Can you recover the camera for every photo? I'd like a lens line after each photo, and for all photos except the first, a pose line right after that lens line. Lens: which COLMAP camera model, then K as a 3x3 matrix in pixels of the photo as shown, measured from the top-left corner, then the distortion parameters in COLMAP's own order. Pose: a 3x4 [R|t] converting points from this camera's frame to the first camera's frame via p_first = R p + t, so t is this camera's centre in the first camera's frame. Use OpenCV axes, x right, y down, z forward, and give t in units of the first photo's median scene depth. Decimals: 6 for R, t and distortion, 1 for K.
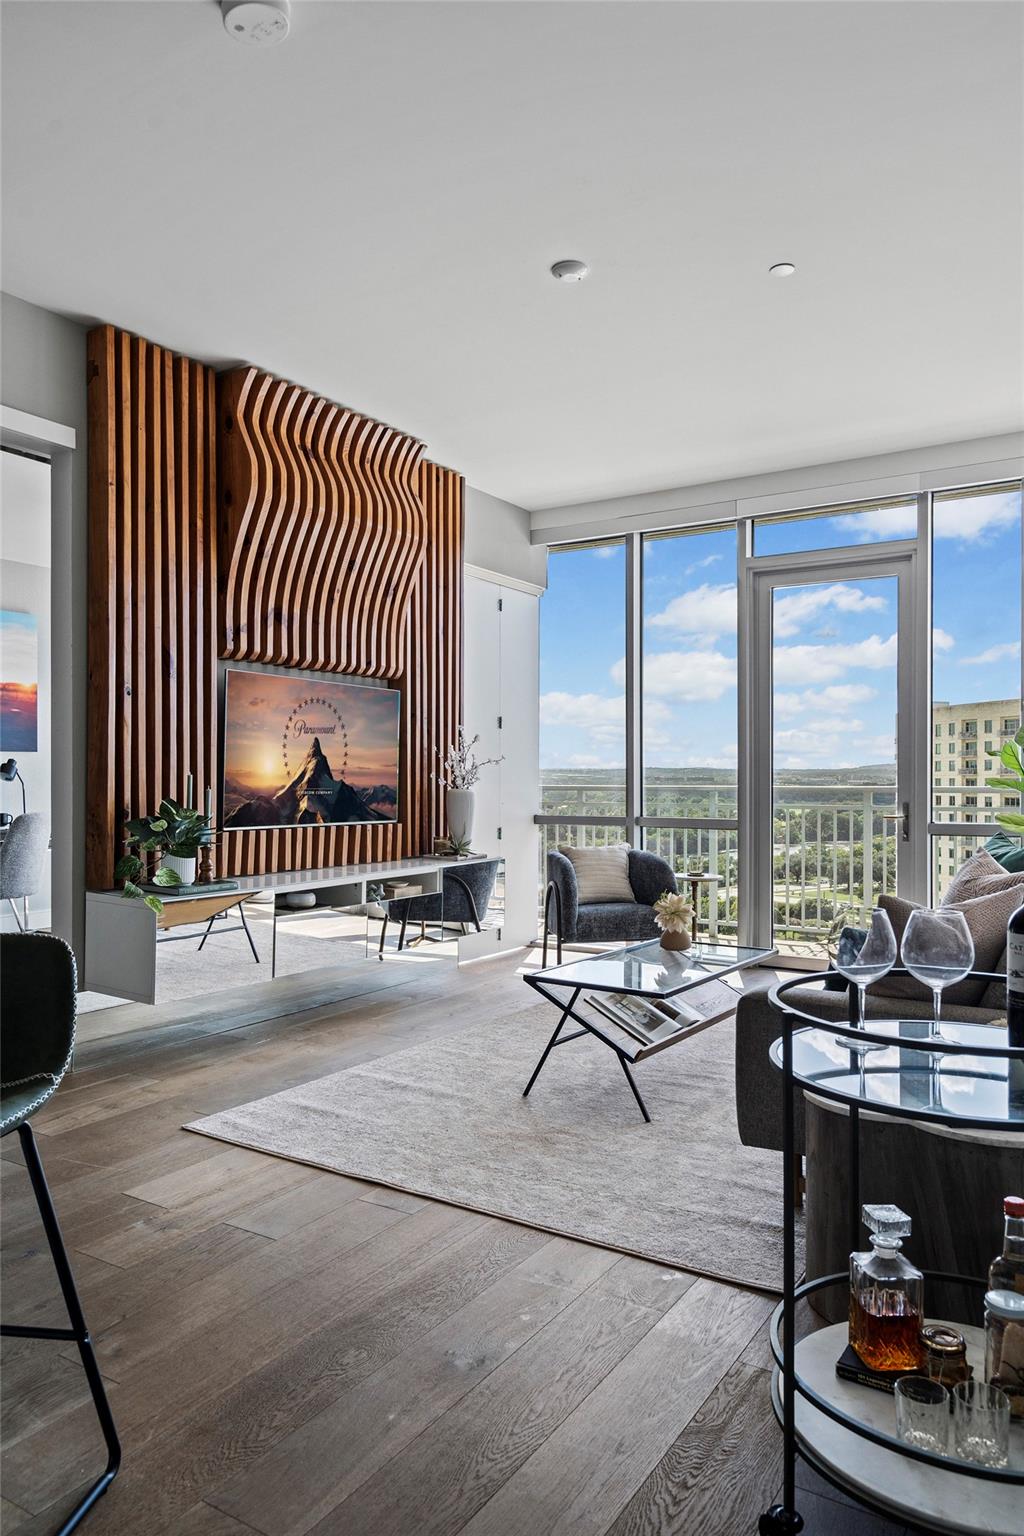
lens RADIAL K [[1053.2, 0, 508.5], [0, 1053.2, 779.4], [0, 0, 1]] dist [0.006320, 0.002317]
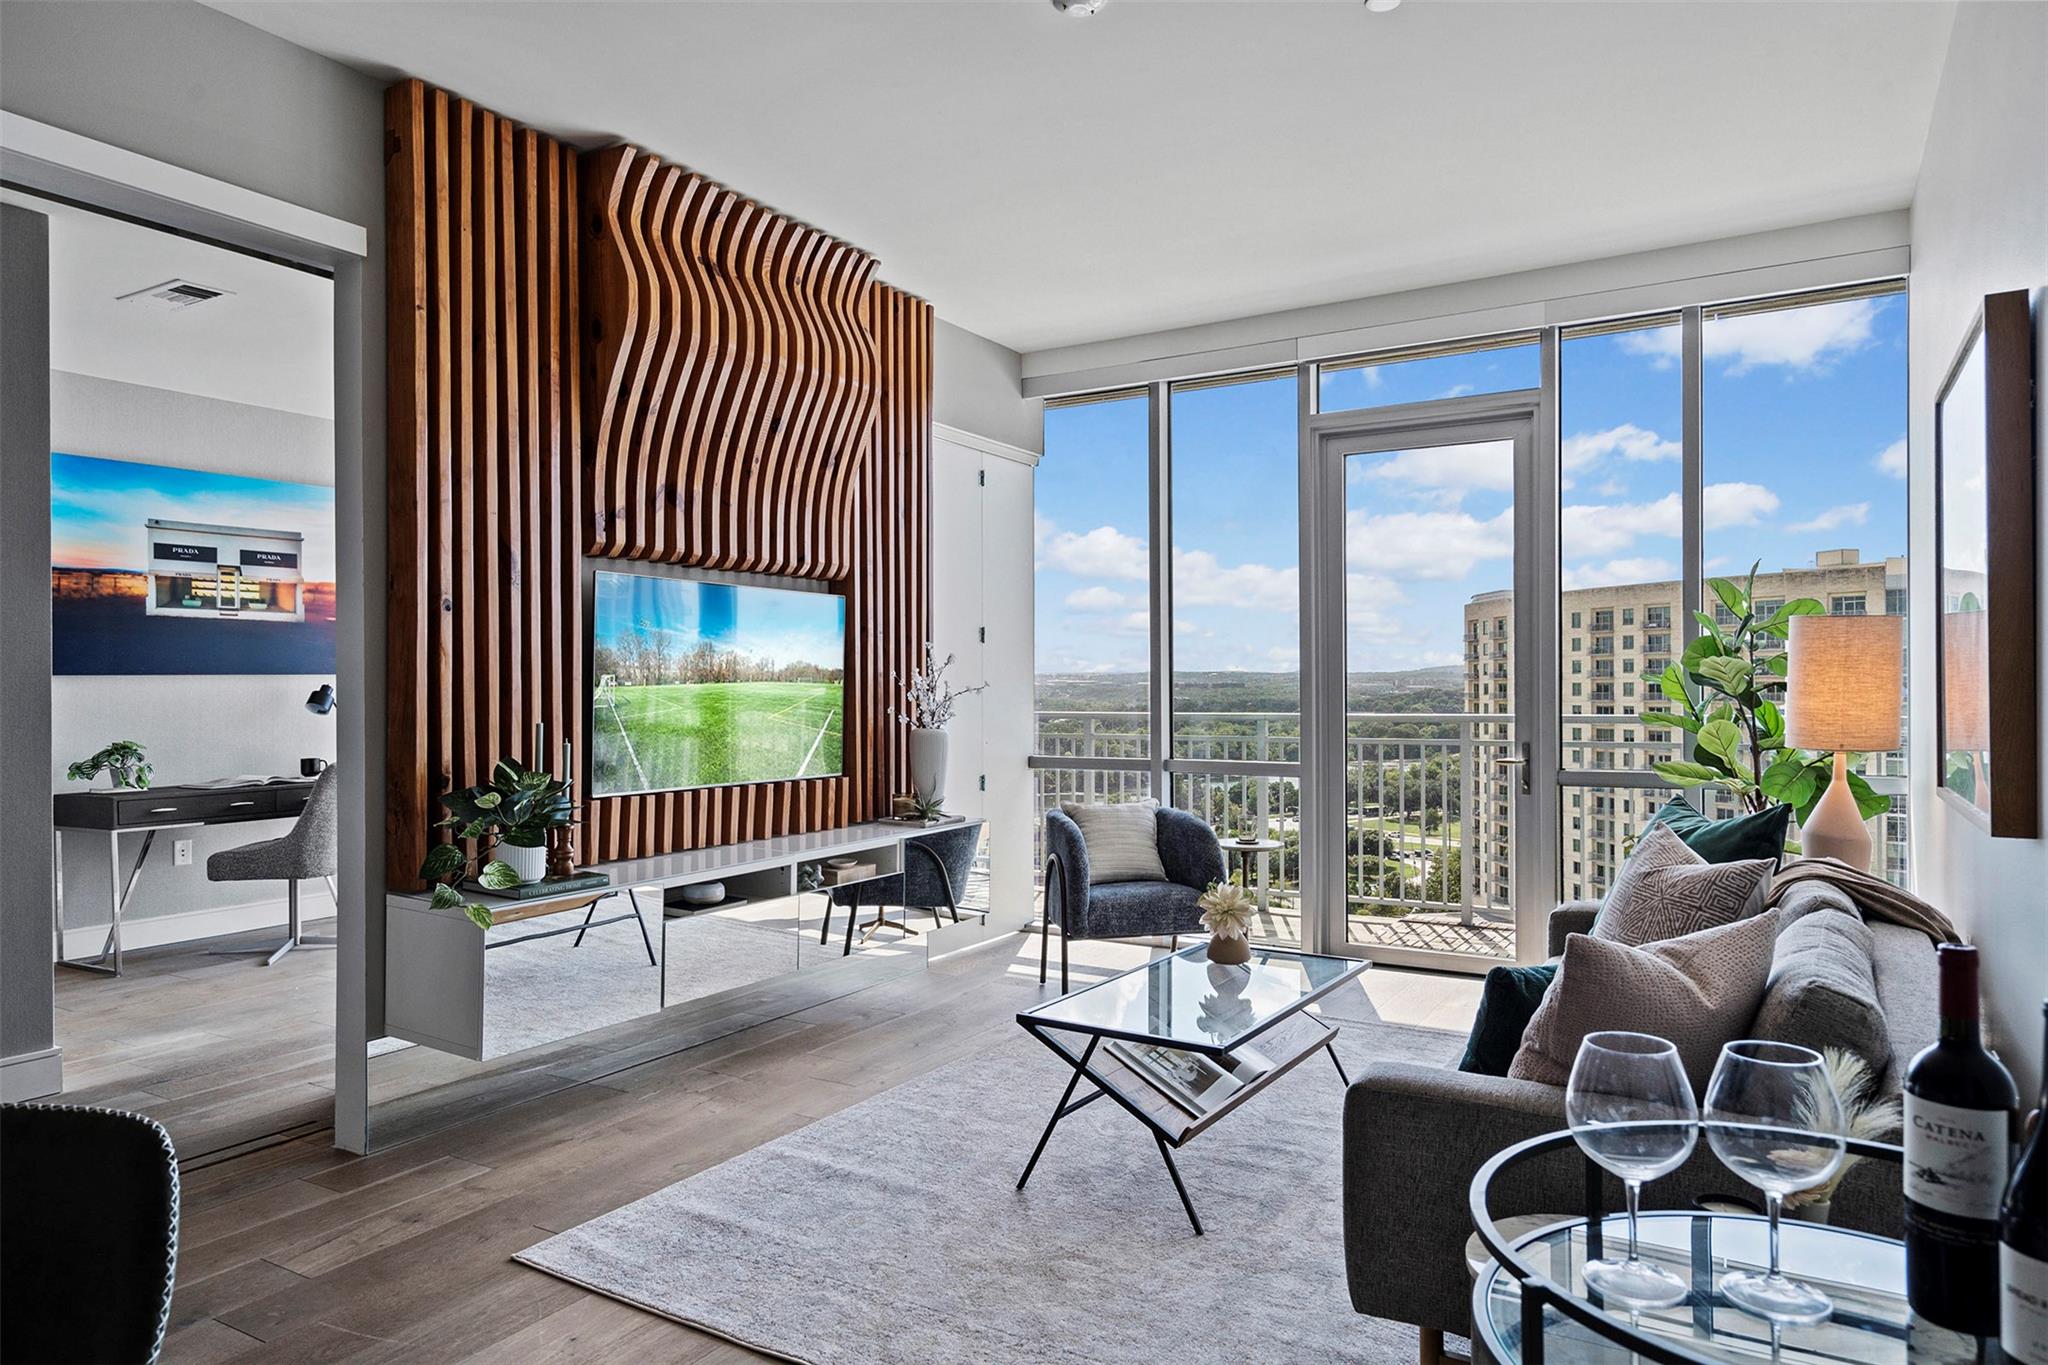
lens RADIAL K [[1287.6, 0, 1031.5], [0, 1287.6, 681.5], [0, 0, 1]] dist [0.007413, 0.001451]
pose [[0.999583, -0.005670, 0.028312, 0.000956], [0.005783, 0.999976, -0.003894, -0.025737], [-0.028290, 0.004056, 0.999592, 0.127724]]
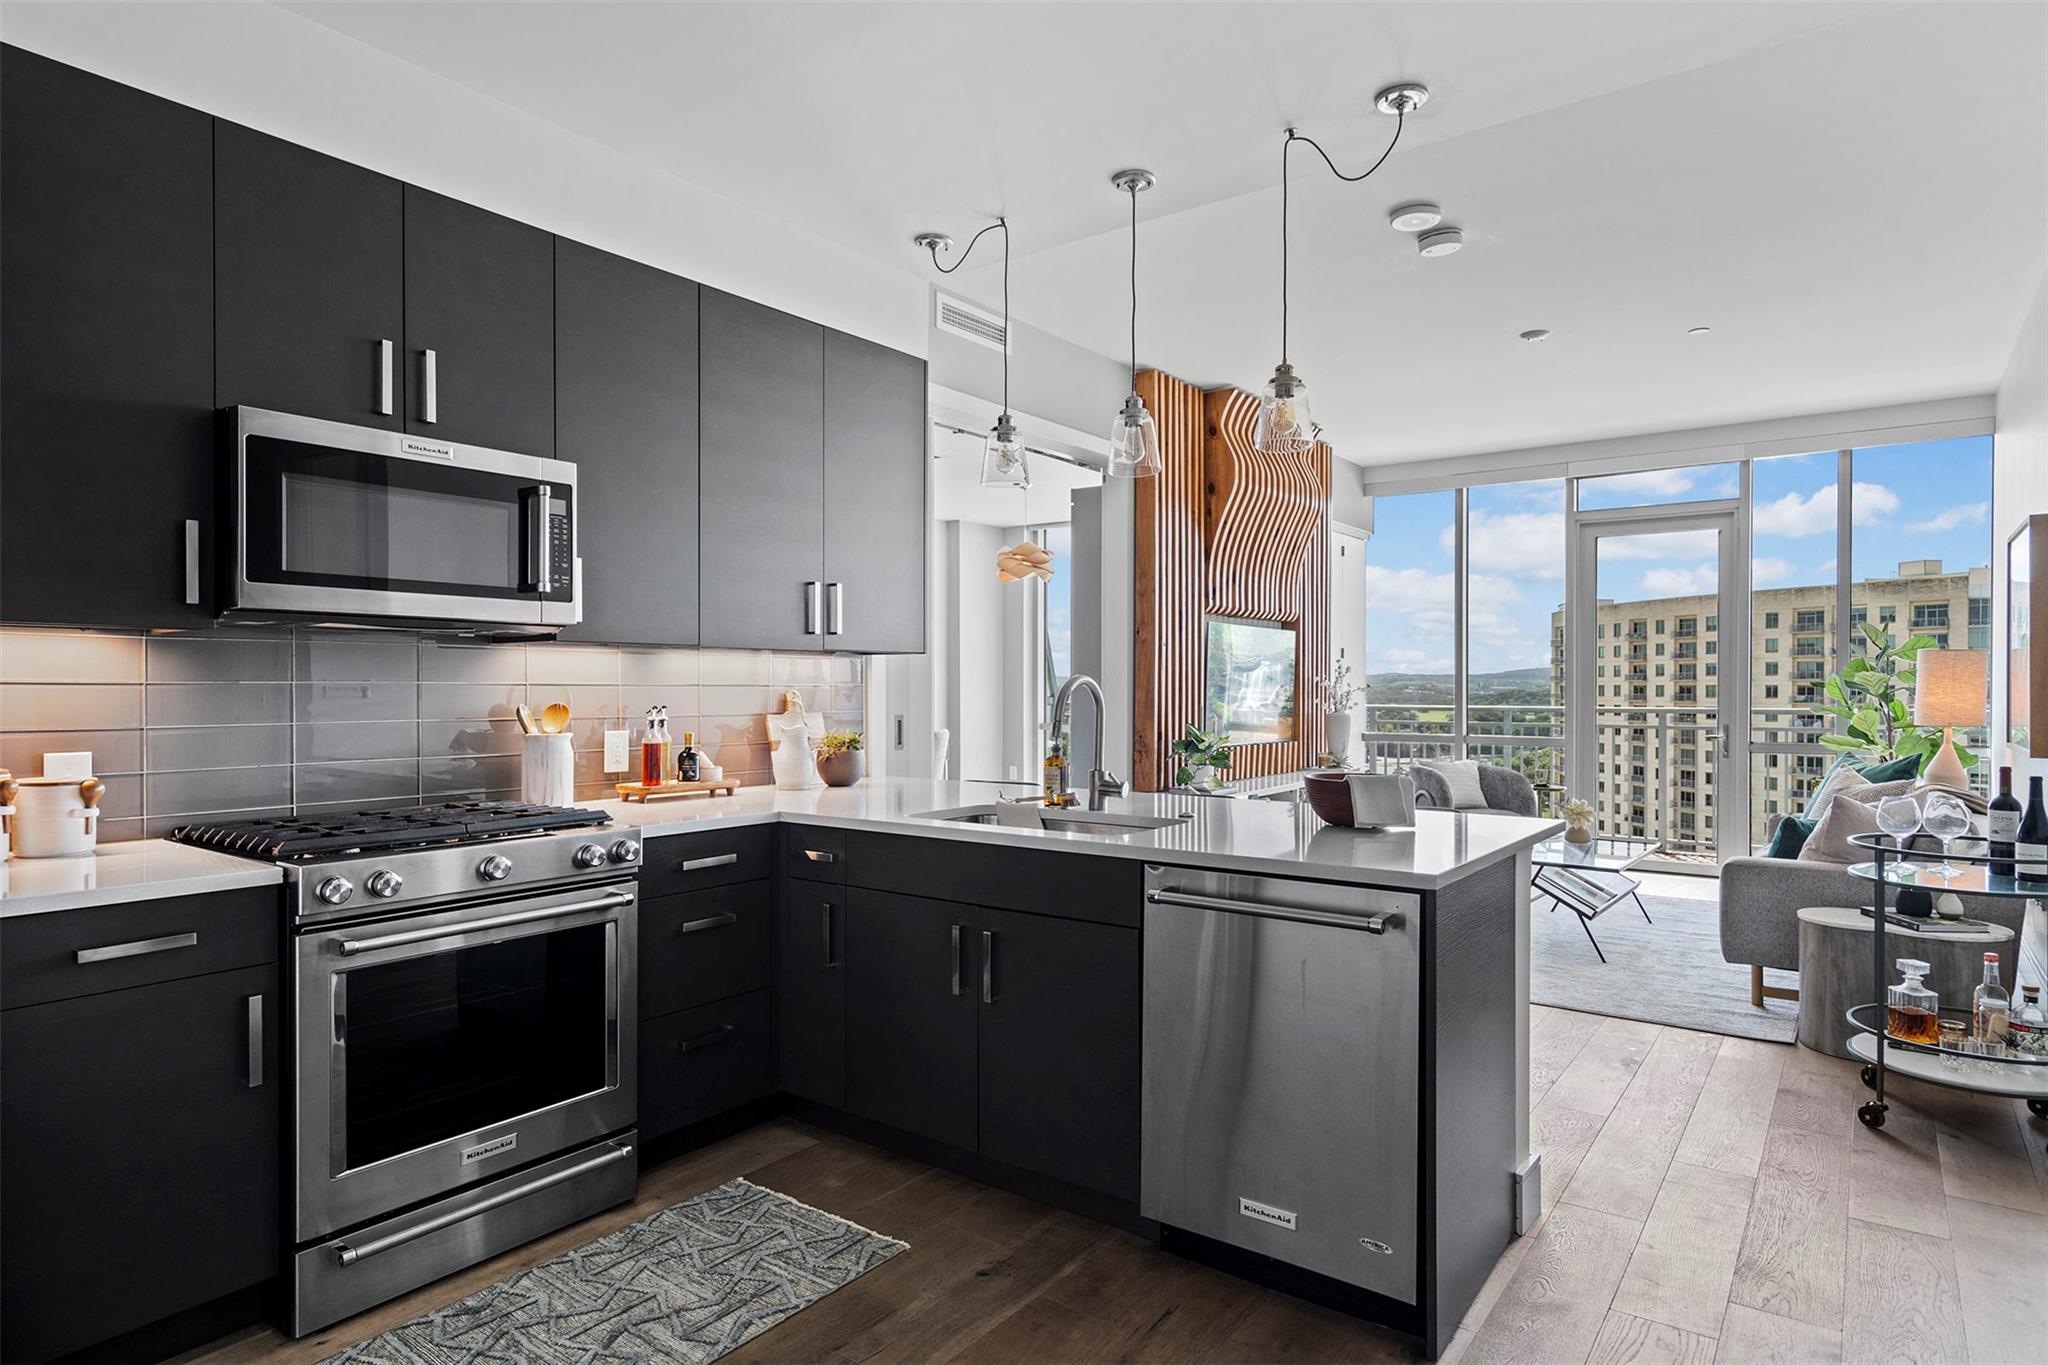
lens RADIAL K [[1162.7, 0, 1029.6], [0, 1162.7, 691.5], [0, 0, 1]] dist [0.008010, 0.000196]
pose [[0.997979, 0.000292, -0.063549, -0.407666], [0.000039, 0.999986, 0.005211, -0.028208], [0.063549, -0.005203, 0.997965, -0.440288]]
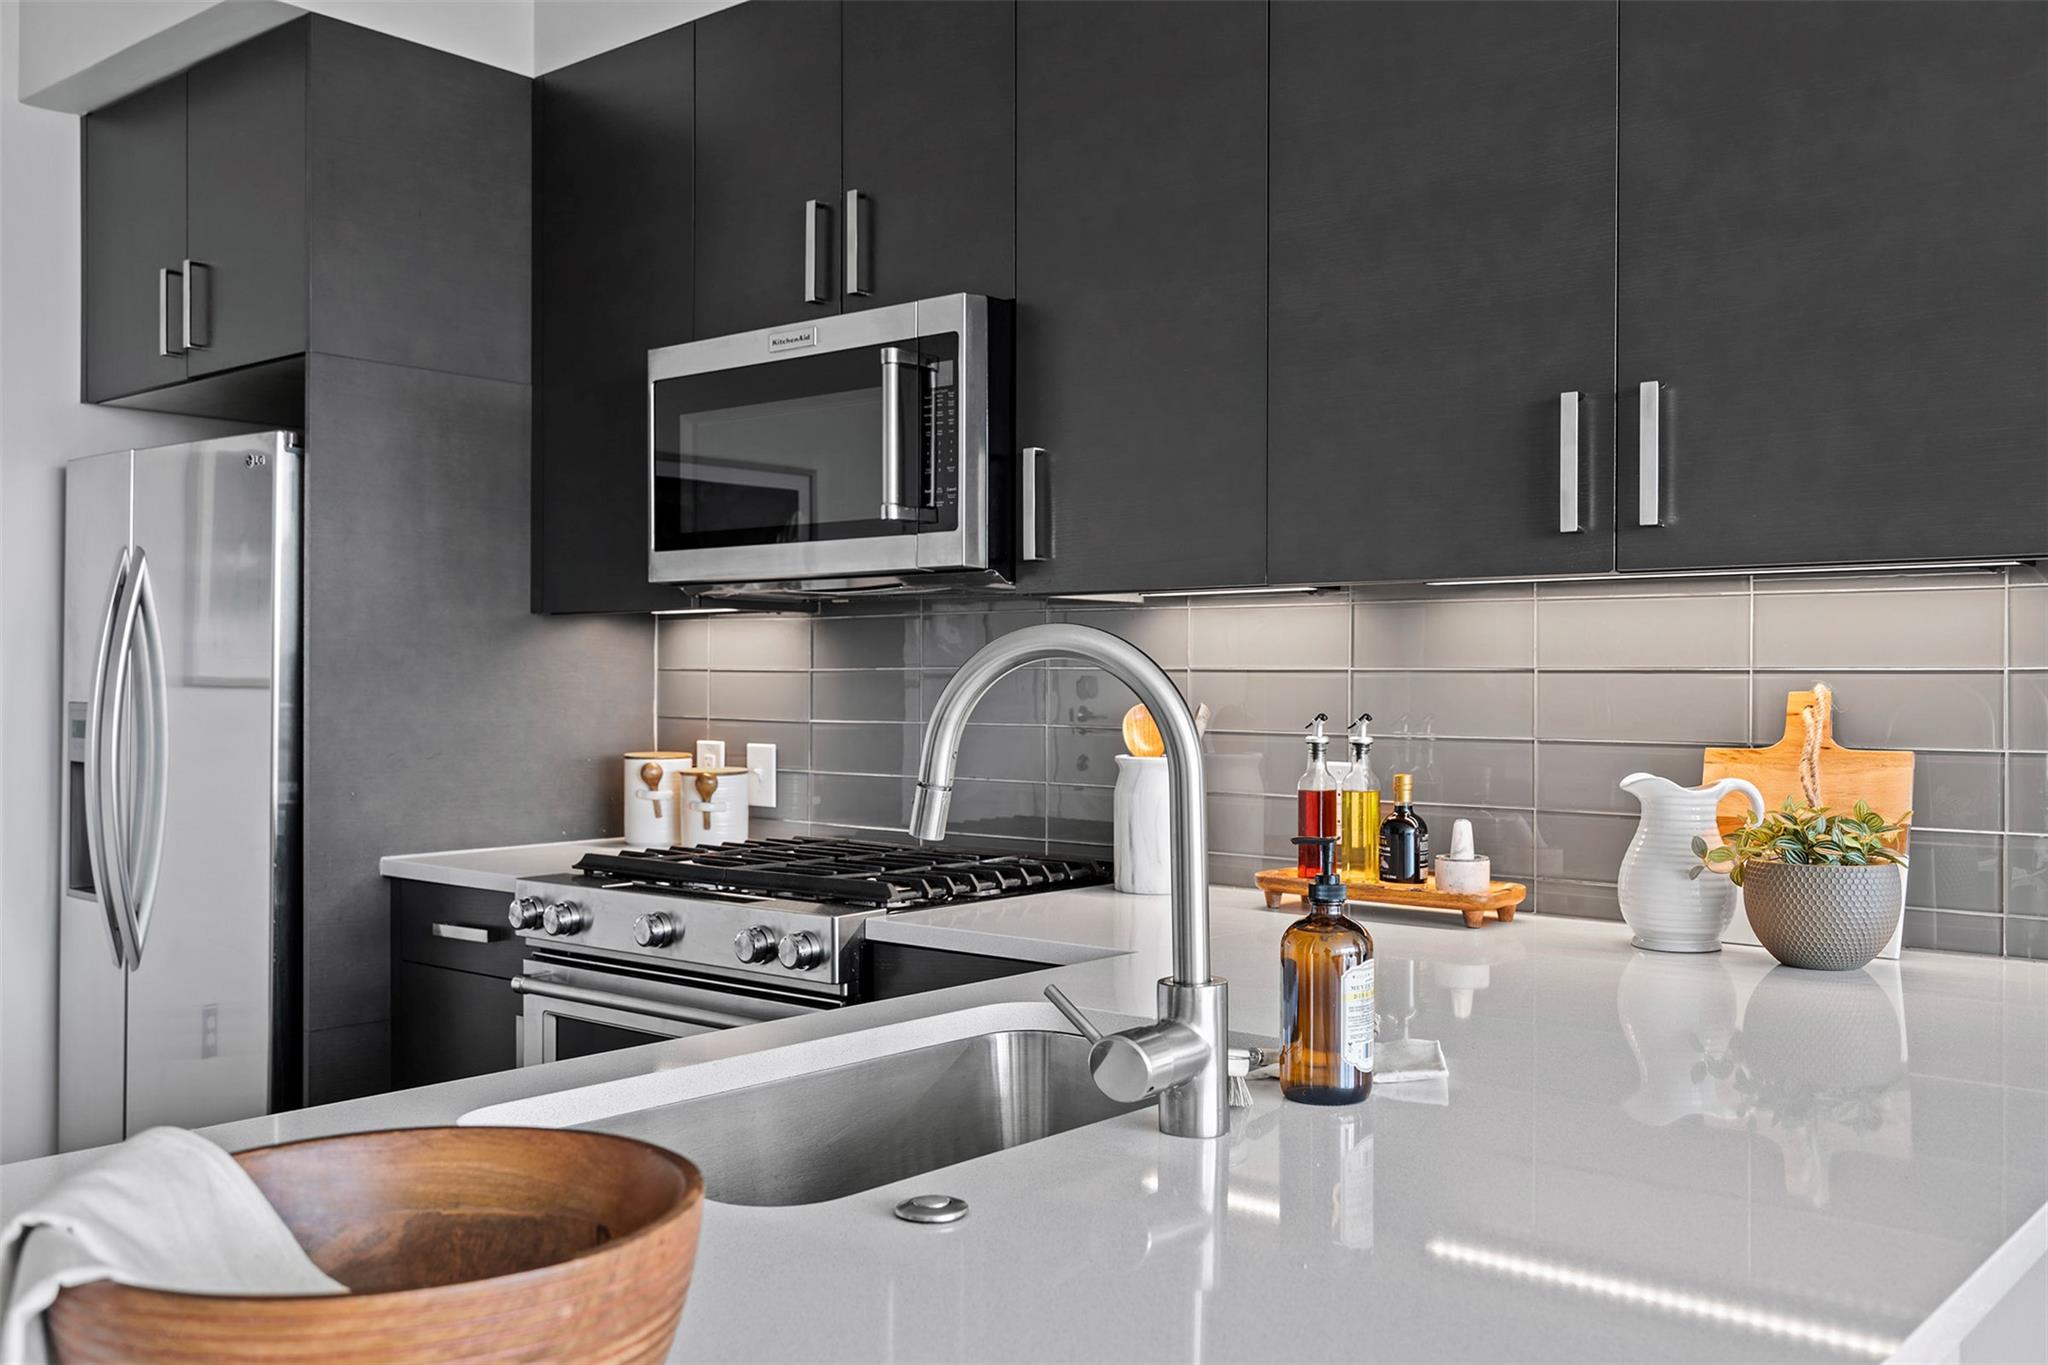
lens RADIAL K [[1842.0, 0, 1014.3], [0, 1842.0, 681.8], [0, 0, 1]] dist [-0.019241, -0.008865]
pose [[-0.134571, 0.002952, -0.990900, -0.094497], [-0.001208, 0.999994, 0.003143, -0.026635], [0.990903, 0.001620, -0.134567, 0.322155]]
